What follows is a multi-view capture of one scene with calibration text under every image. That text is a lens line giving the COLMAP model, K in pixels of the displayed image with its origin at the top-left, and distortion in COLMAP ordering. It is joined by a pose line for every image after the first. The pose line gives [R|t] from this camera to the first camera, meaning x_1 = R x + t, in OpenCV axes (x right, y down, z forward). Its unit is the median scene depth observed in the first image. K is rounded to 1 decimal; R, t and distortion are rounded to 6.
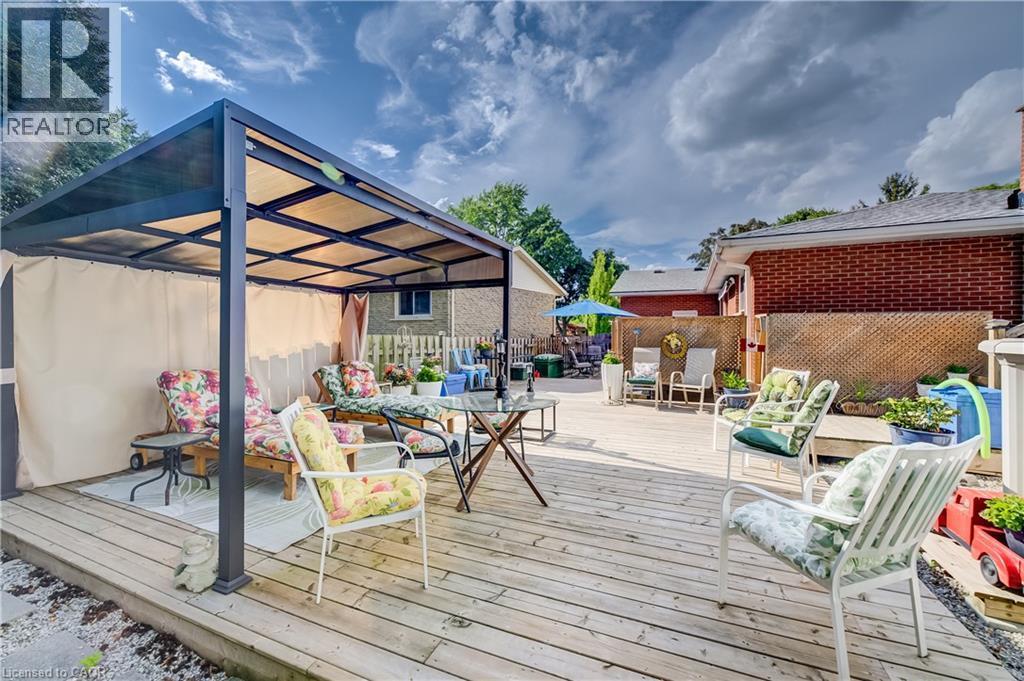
lens RADIAL K [[394.3, 0, 512.4], [0, 394.3, 321.7], [0, 0, 1]] dist [-0.000701, -0.000035]
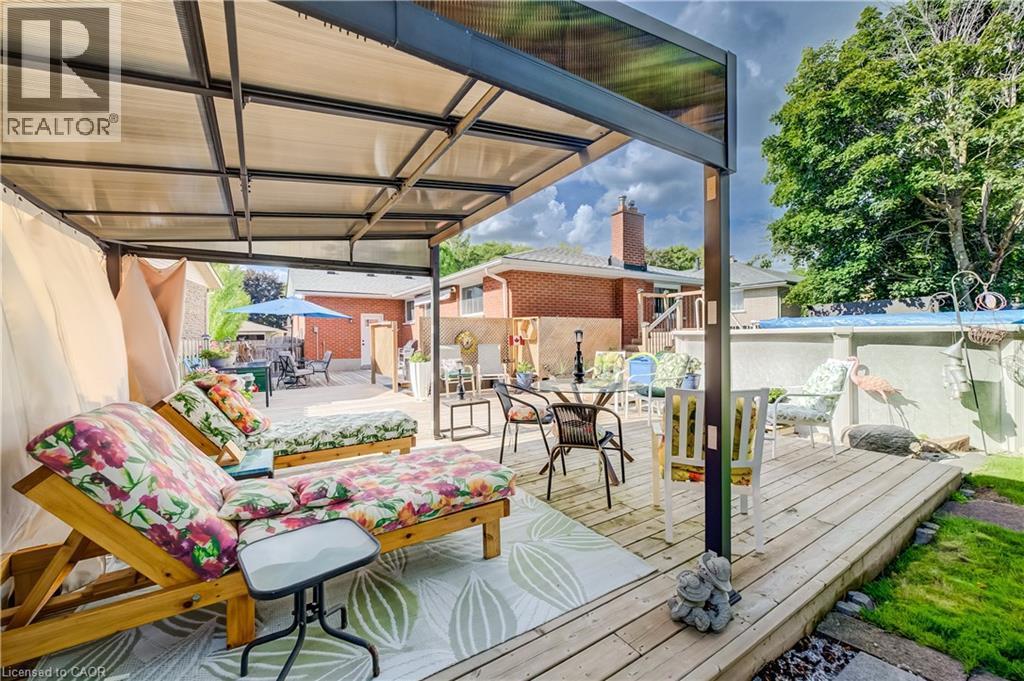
lens RADIAL K [[394.3, 0, 512.4], [0, 394.3, 321.7], [0, 0, 1]] dist [-0.000701, -0.000035]
pose [[0.578696, 0.019215, 0.815317, -0.501834], [-0.008924, 0.999812, -0.017229, 0.021142], [-0.815494, 0.002694, 0.578759, 0.253219]]
